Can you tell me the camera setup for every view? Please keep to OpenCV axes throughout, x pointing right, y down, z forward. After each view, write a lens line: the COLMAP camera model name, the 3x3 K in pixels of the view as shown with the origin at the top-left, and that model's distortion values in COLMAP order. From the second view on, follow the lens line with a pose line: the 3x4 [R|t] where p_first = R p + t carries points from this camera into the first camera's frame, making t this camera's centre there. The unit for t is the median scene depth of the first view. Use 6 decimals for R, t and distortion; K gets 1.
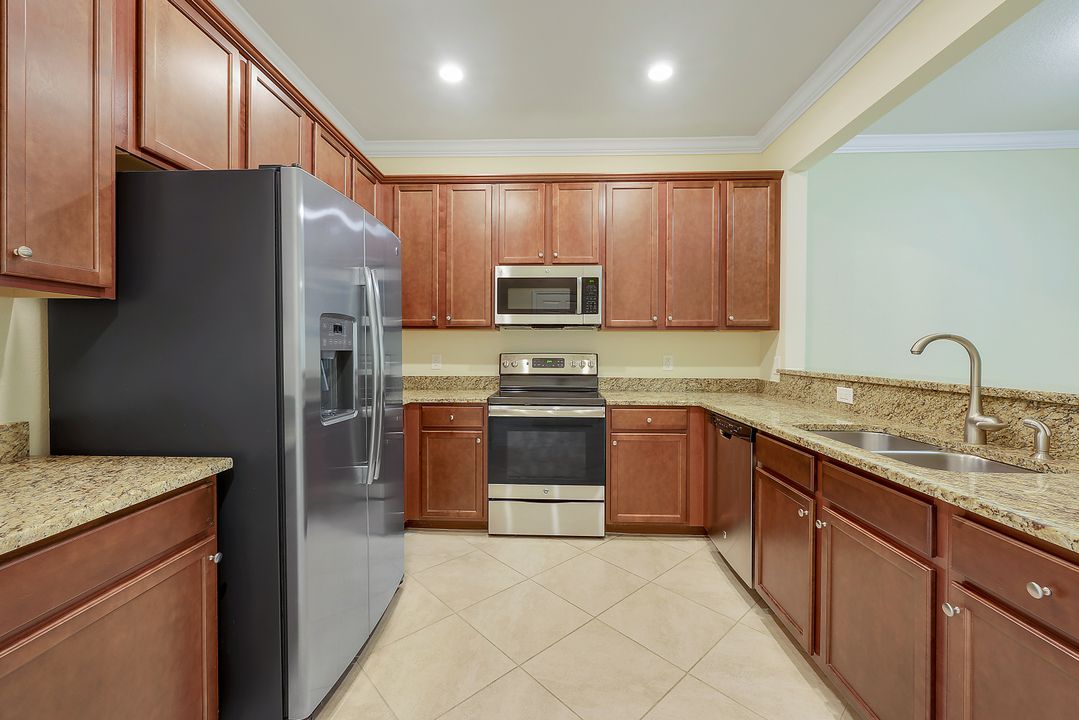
lens RADIAL K [[435.5, 0, 539.2], [0, 435.5, 350.9], [0, 0, 1]] dist [-0.000050, 0.000160]
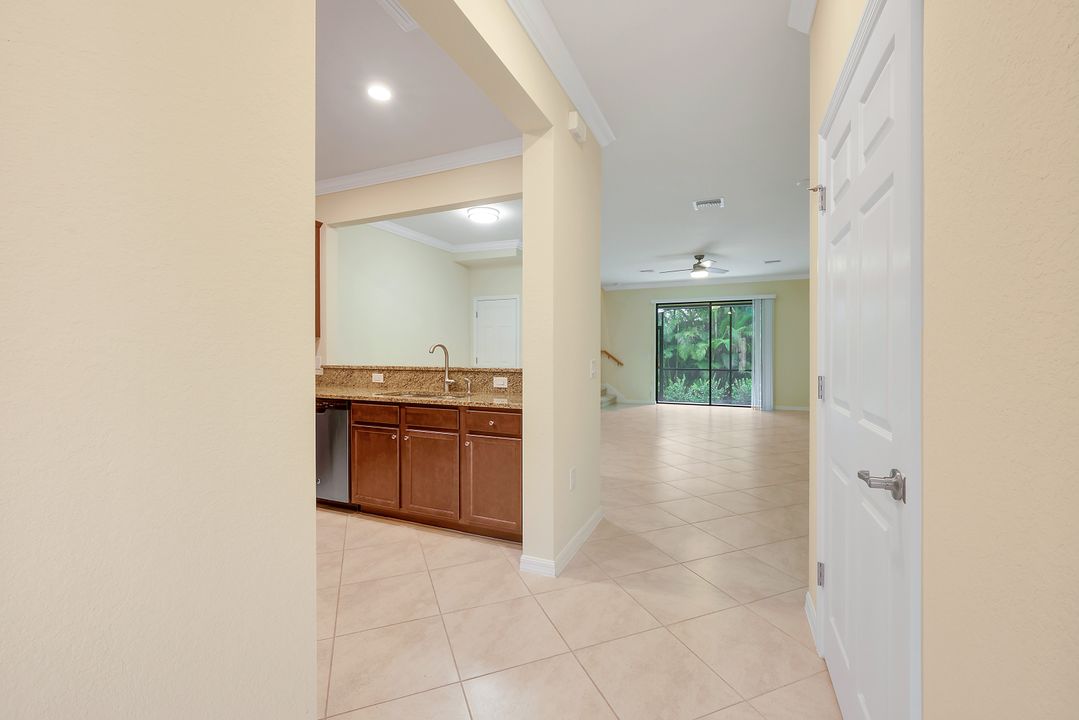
lens RADIAL K [[439.3, 0, 539.7], [0, 439.3, 356.4], [0, 0, 1]] dist [-0.000624, -0.000083]
pose [[0.361820, -0.011114, 0.932182, -0.774386], [0.004379, 0.999938, 0.010222, 0.003579], [-0.932238, 0.000383, 0.361847, -0.234158]]
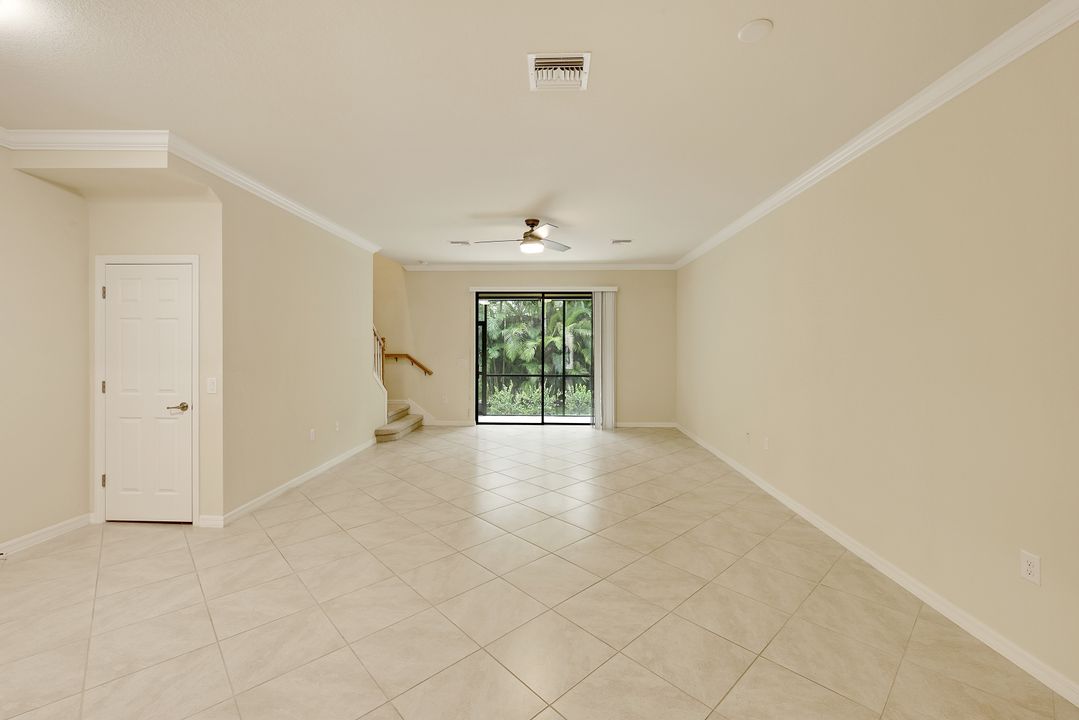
lens RADIAL K [[443.7, 0, 540.7], [0, 443.7, 346.5], [0, 0, 1]] dist [-0.000614, -0.000353]
pose [[-0.011933, -0.006187, 0.999910, 0.675584], [0.001956, 0.999979, 0.006211, -0.103037], [-0.999927, 0.002030, -0.011921, -0.164323]]
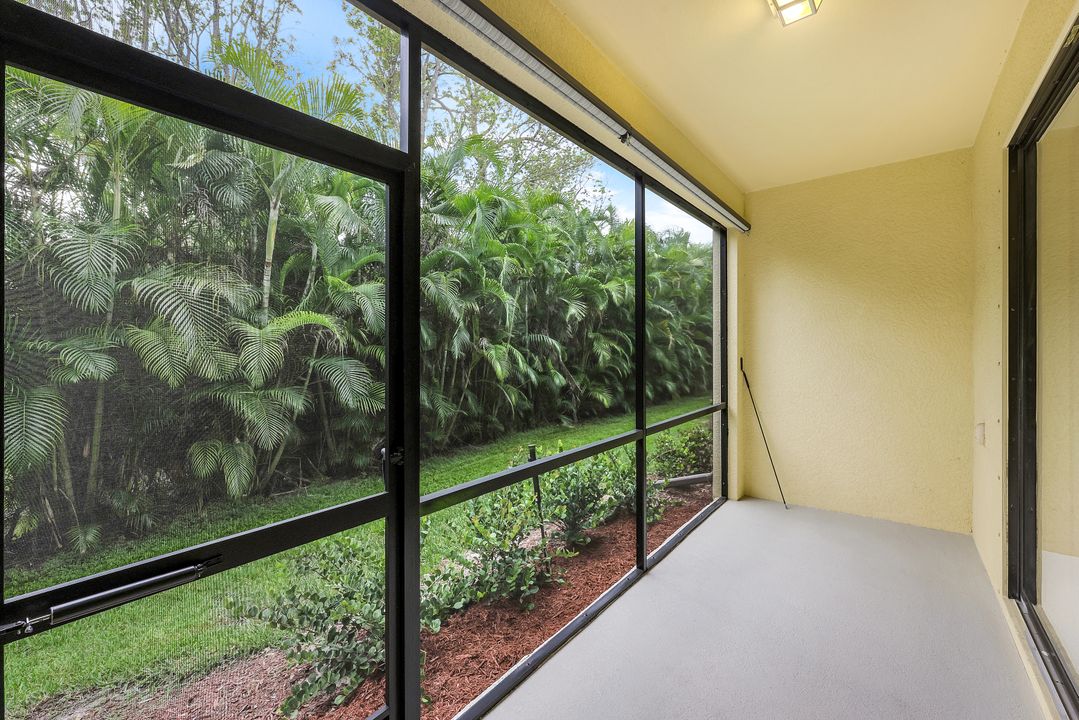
lens RADIAL K [[443.7, 0, 540.7], [0, 443.7, 346.5], [0, 0, 1]] dist [-0.000614, -0.000353]
pose [[-0.804964, -0.005580, 0.593298, 5.256670], [-0.002163, 0.999977, 0.006471, -0.034324], [-0.593320, 0.003926, -0.804957, 0.883619]]
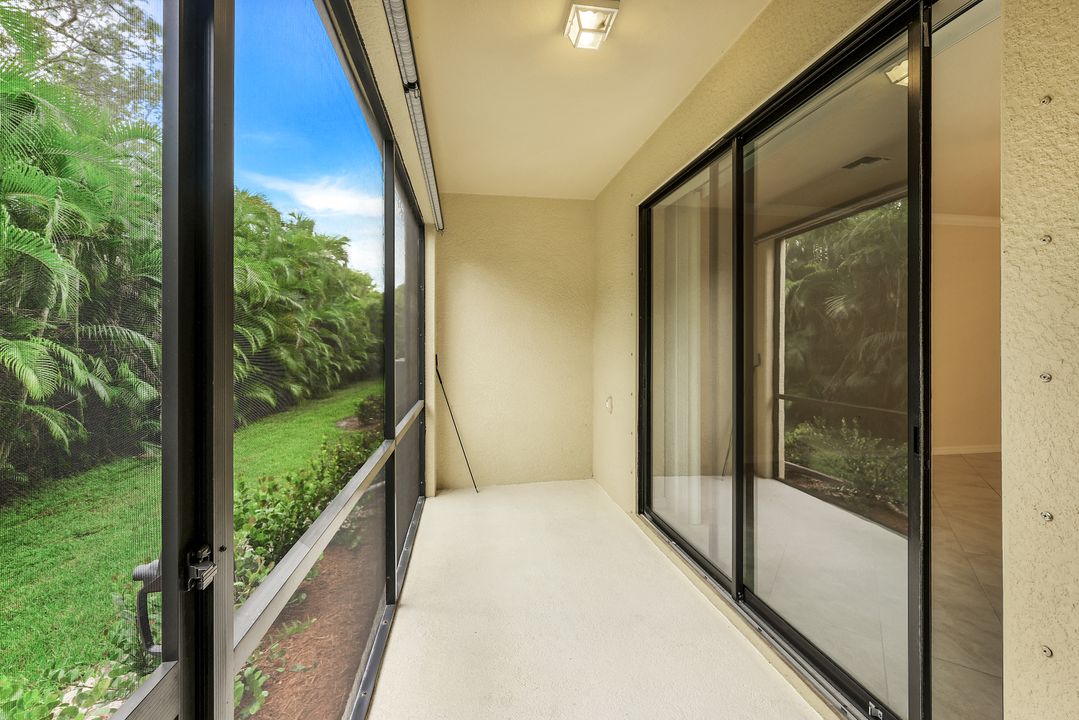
lens RADIAL K [[443.7, 0, 540.7], [0, 443.7, 346.5], [0, 0, 1]] dist [-0.000614, -0.000353]
pose [[-0.979623, -0.004396, -0.200797, 5.638975], [-0.005752, 0.999964, 0.006173, -0.025037], [0.200763, 0.007202, -0.979613, 0.815863]]
